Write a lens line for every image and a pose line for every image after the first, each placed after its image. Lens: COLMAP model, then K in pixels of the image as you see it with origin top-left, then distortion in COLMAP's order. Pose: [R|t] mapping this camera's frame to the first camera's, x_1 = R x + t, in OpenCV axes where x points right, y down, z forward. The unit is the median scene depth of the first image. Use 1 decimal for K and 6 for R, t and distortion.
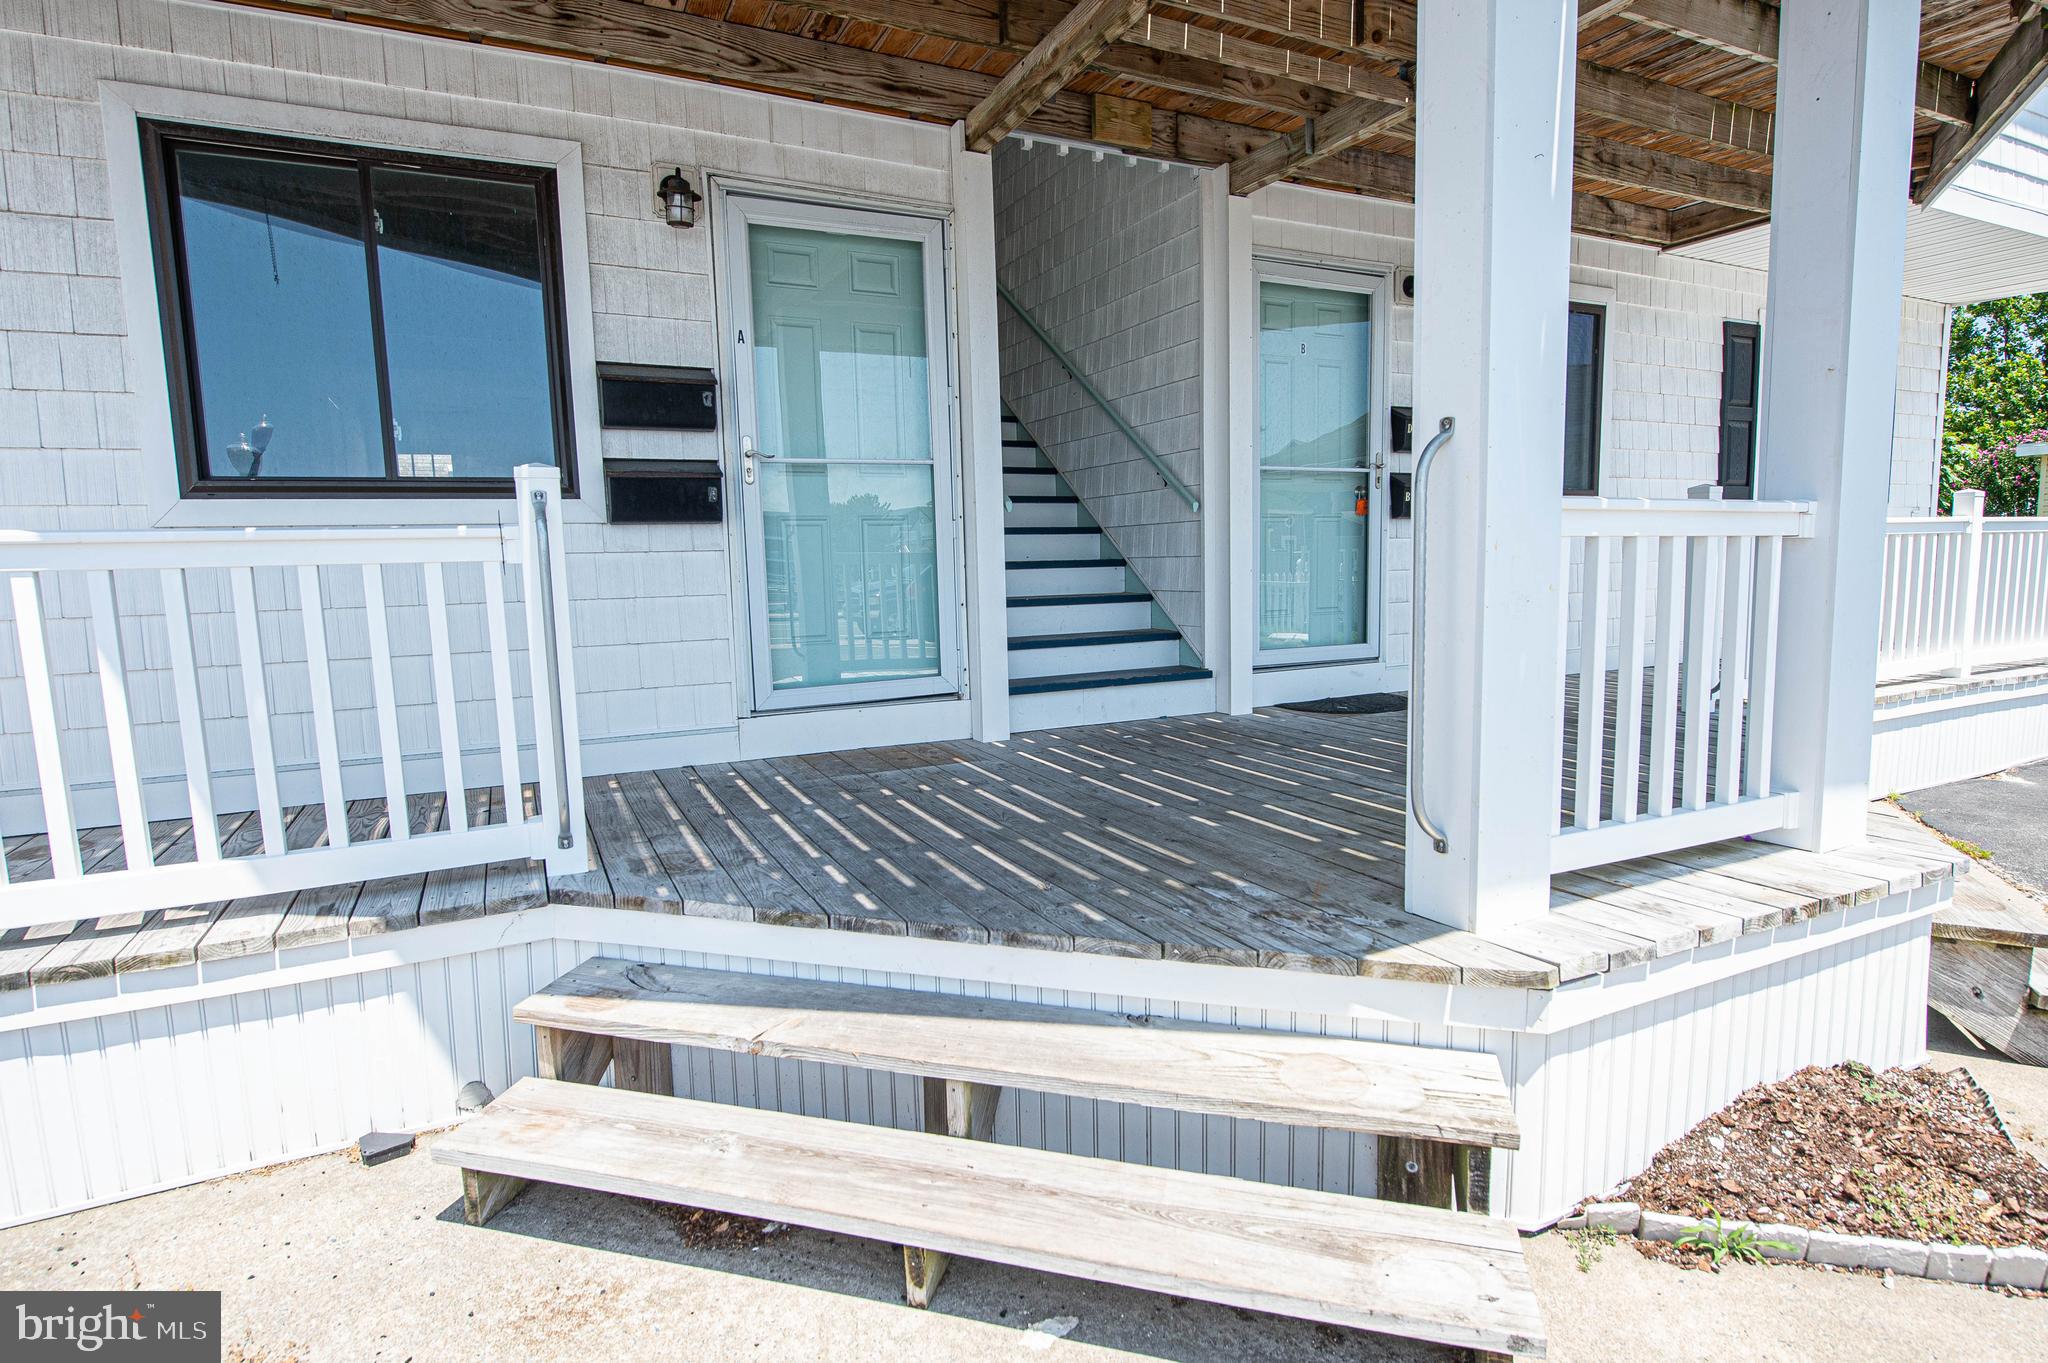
lens RADIAL K [[1043.2, 0, 1024.0], [0, 1043.2, 681.5], [0, 0, 1]] dist [-0.003730, -0.001525]
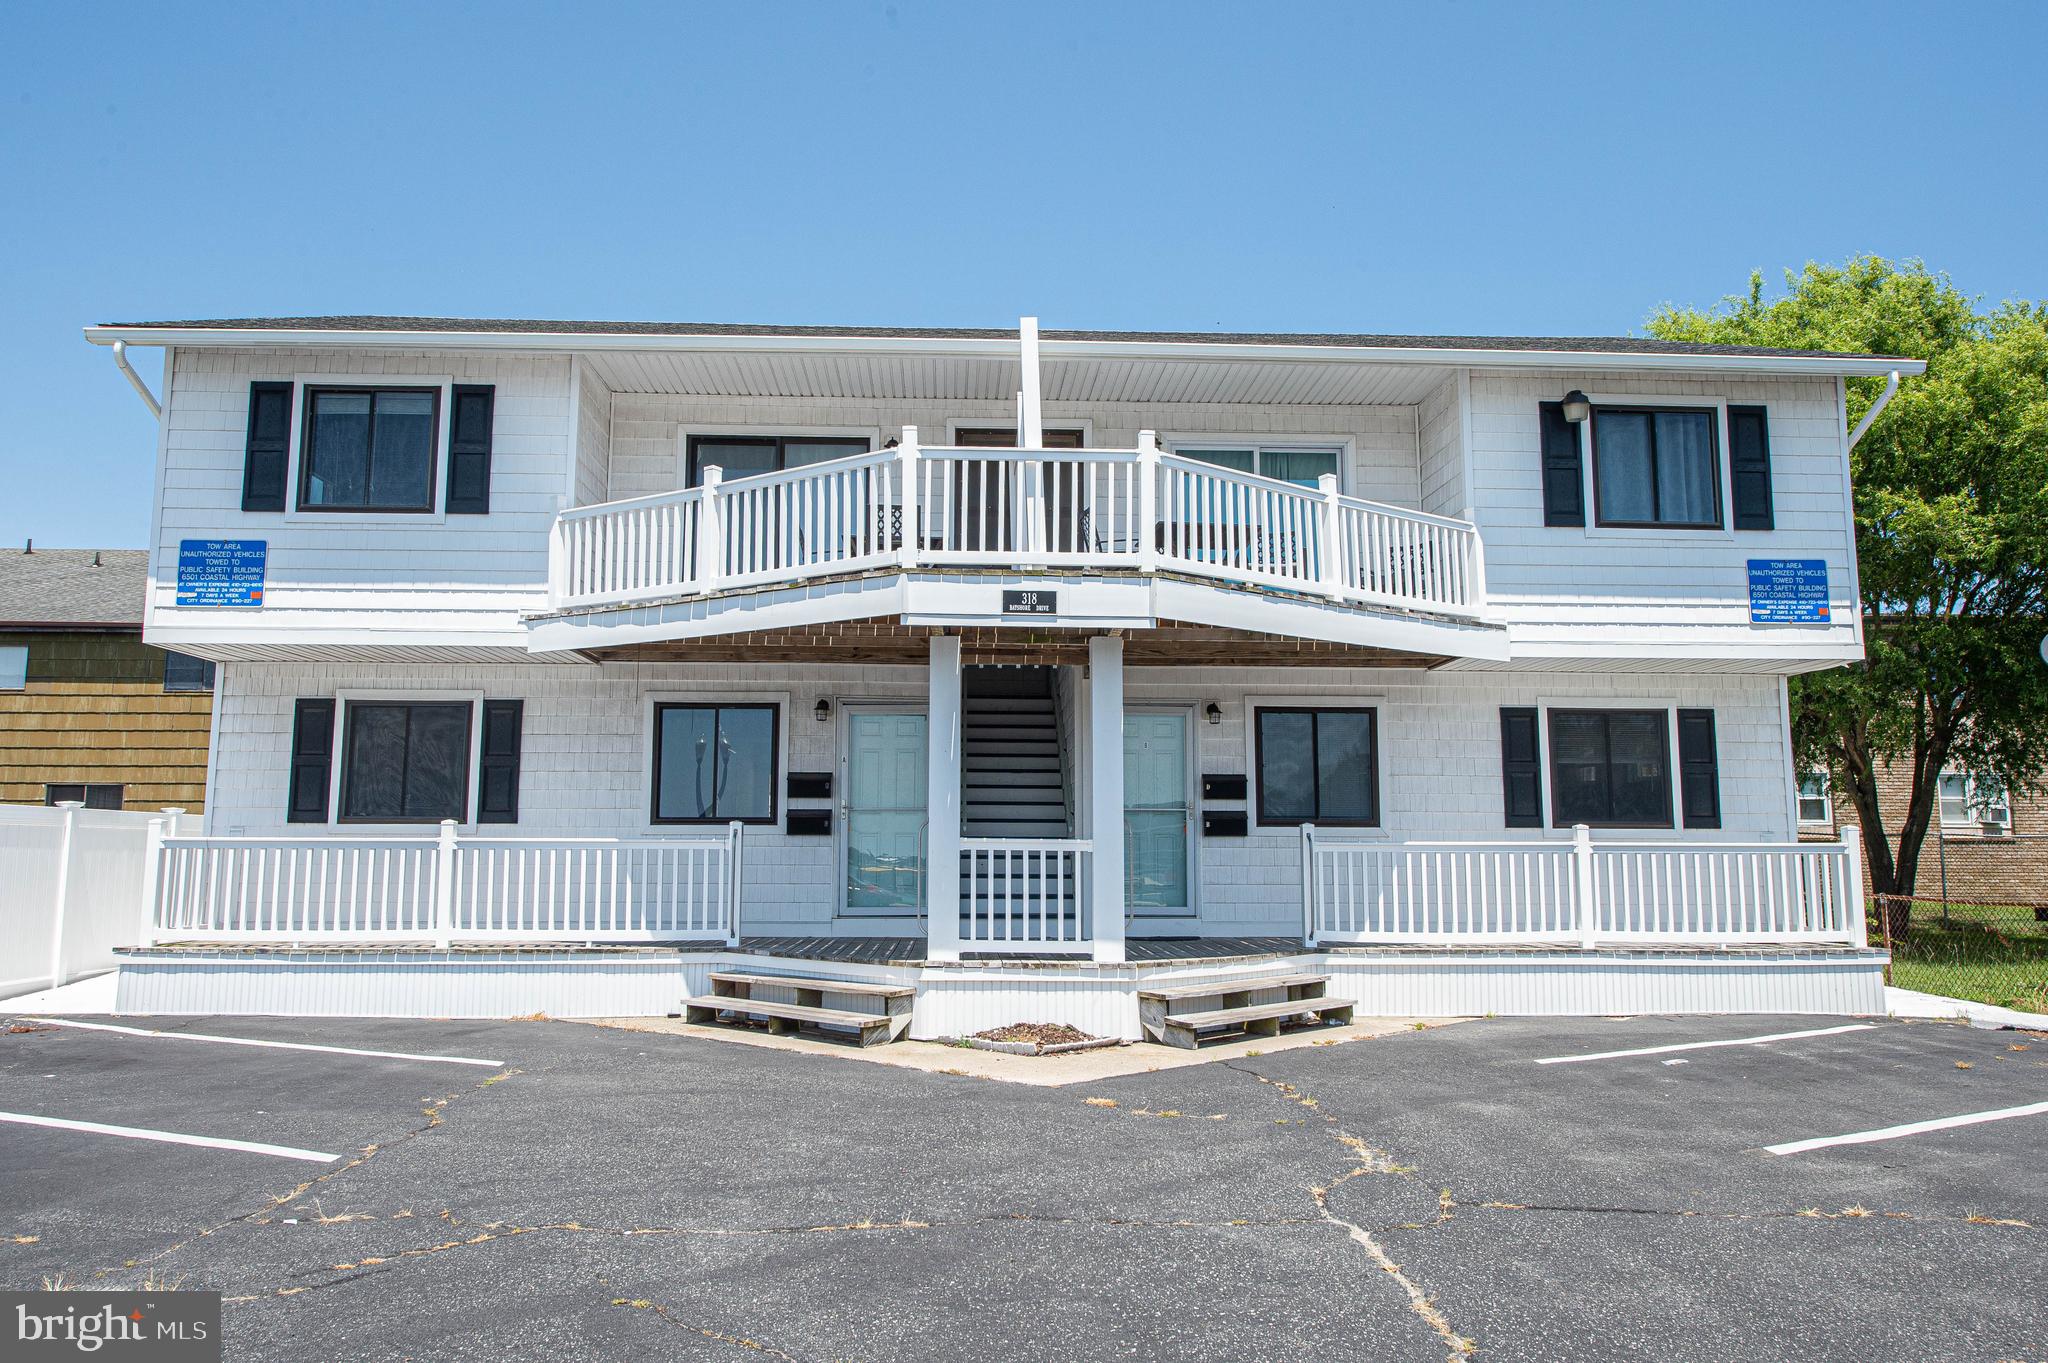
lens RADIAL K [[1393.6, 0, 1024.0], [0, 1393.6, 681.5], [0, 0, 1]] dist [0.001102, 0.000426]
pose [[0.915197, -0.024058, -0.402289, 1.396569], [-0.071471, 0.972705, -0.220766, 0.178740], [0.396620, 0.230796, 0.888496, -1.735001]]
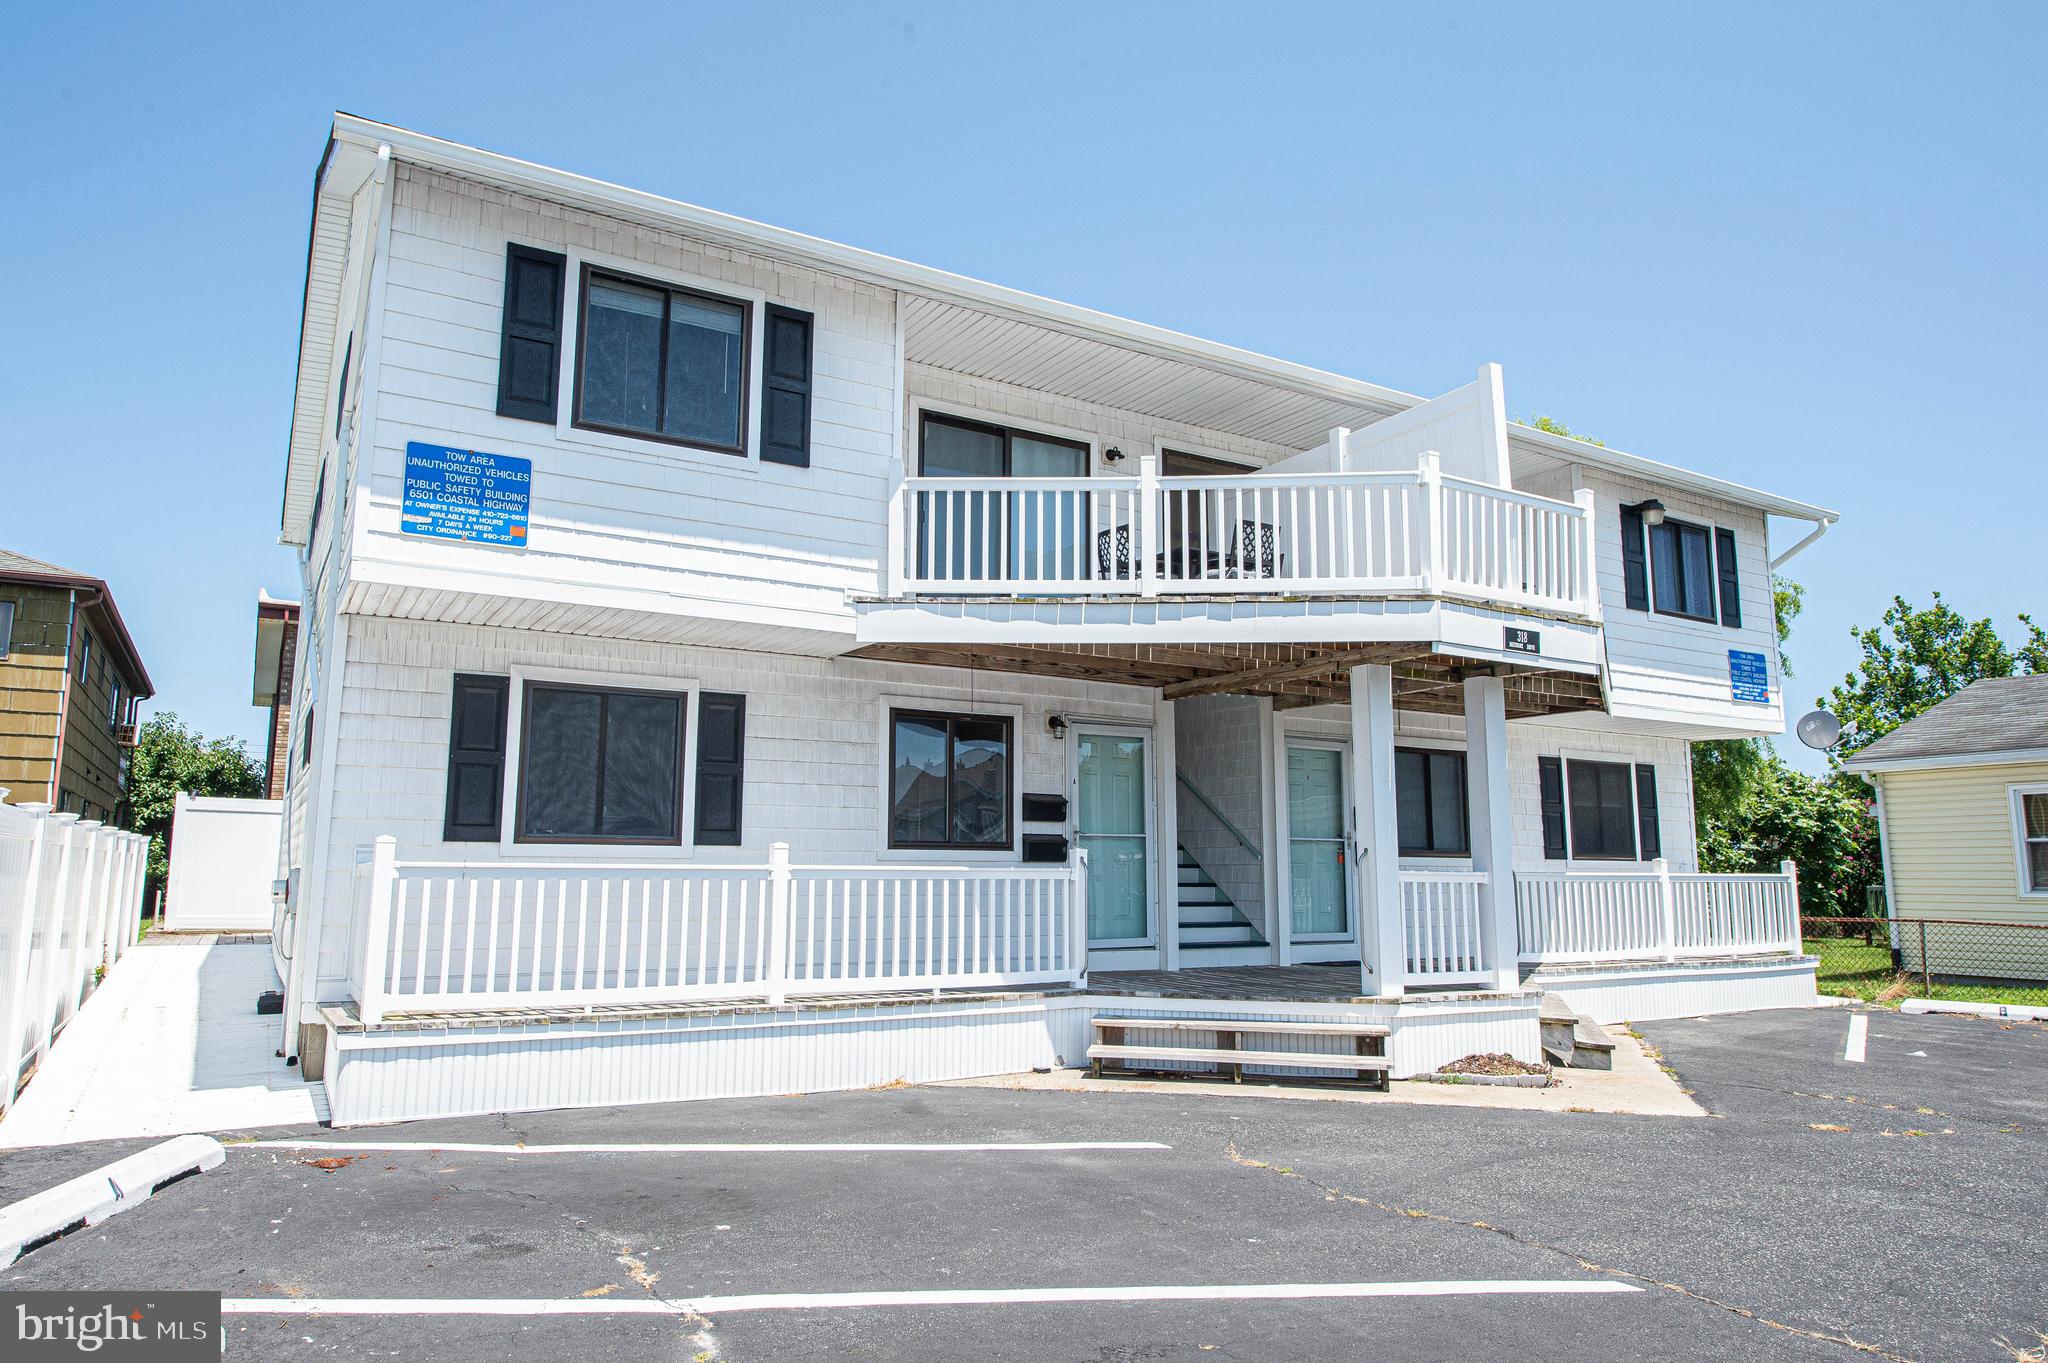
lens RADIAL K [[1298.6, 0, 1024.0], [0, 1298.6, 681.5], [0, 0, 1]] dist [0.002388, -0.003791]
pose [[0.996490, 0.040273, 0.073381, -0.582770], [-0.019586, 0.964498, -0.263363, 0.205981], [-0.081383, 0.261002, 0.961902, -1.744922]]
